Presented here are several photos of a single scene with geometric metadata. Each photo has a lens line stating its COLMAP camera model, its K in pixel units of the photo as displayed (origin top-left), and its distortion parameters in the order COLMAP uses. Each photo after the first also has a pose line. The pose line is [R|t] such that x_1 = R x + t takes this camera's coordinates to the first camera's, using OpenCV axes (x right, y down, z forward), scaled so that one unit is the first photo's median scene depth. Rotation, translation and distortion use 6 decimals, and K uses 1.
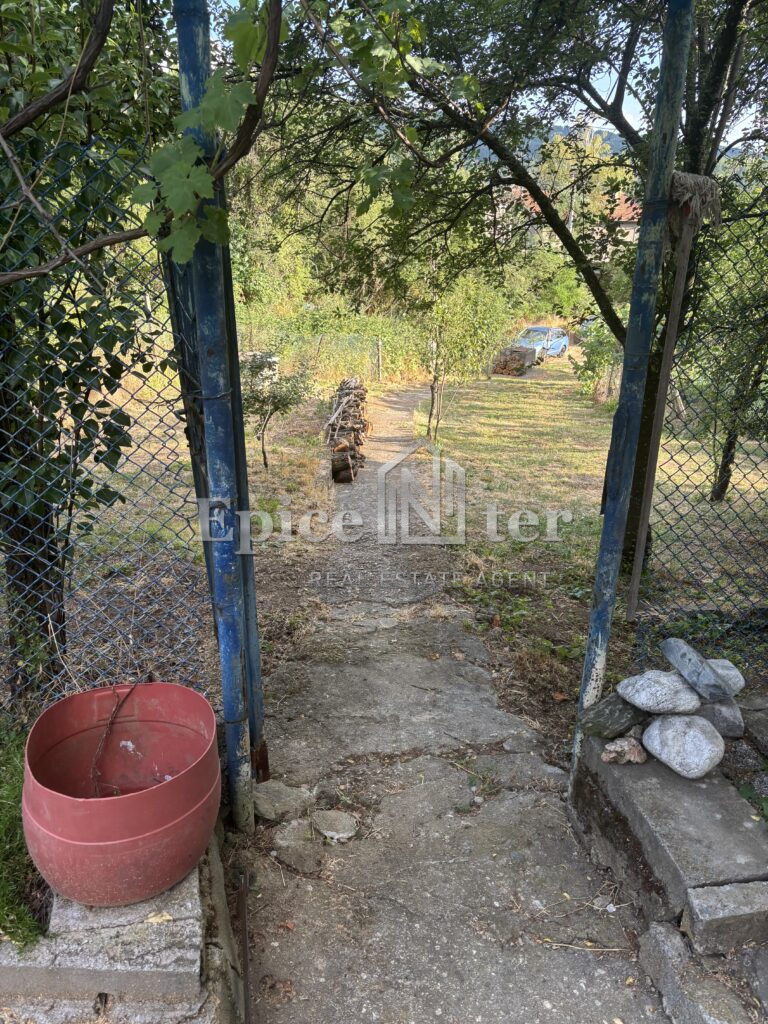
lens RADIAL K [[775.9, 0, 382.0], [0, 775.9, 511.1], [0, 0, 1]] dist [0.042906, -0.067837]
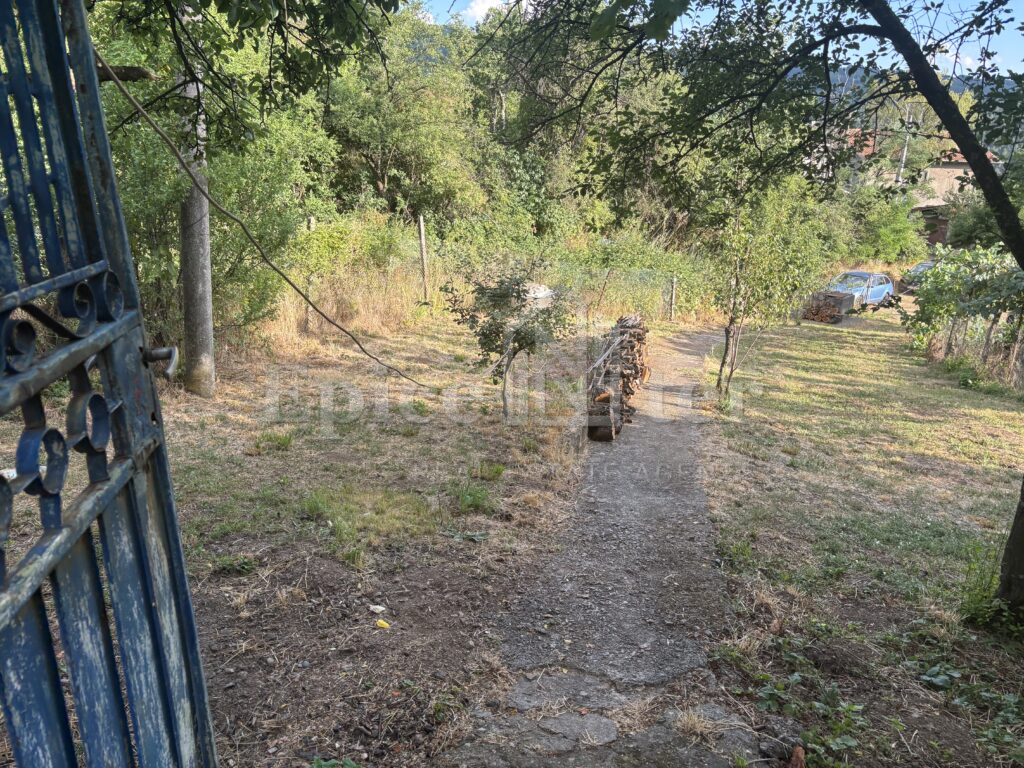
lens RADIAL K [[775.9, 0, 505.8], [0, 775.9, 383.6], [0, 0, 1]] dist [0.042906, -0.067837]
pose [[0.974230, 0.071857, -0.213805, 0.015850], [-0.088627, 0.993609, -0.069901, -0.023284], [0.207415, 0.087049, 0.974372, 0.139181]]
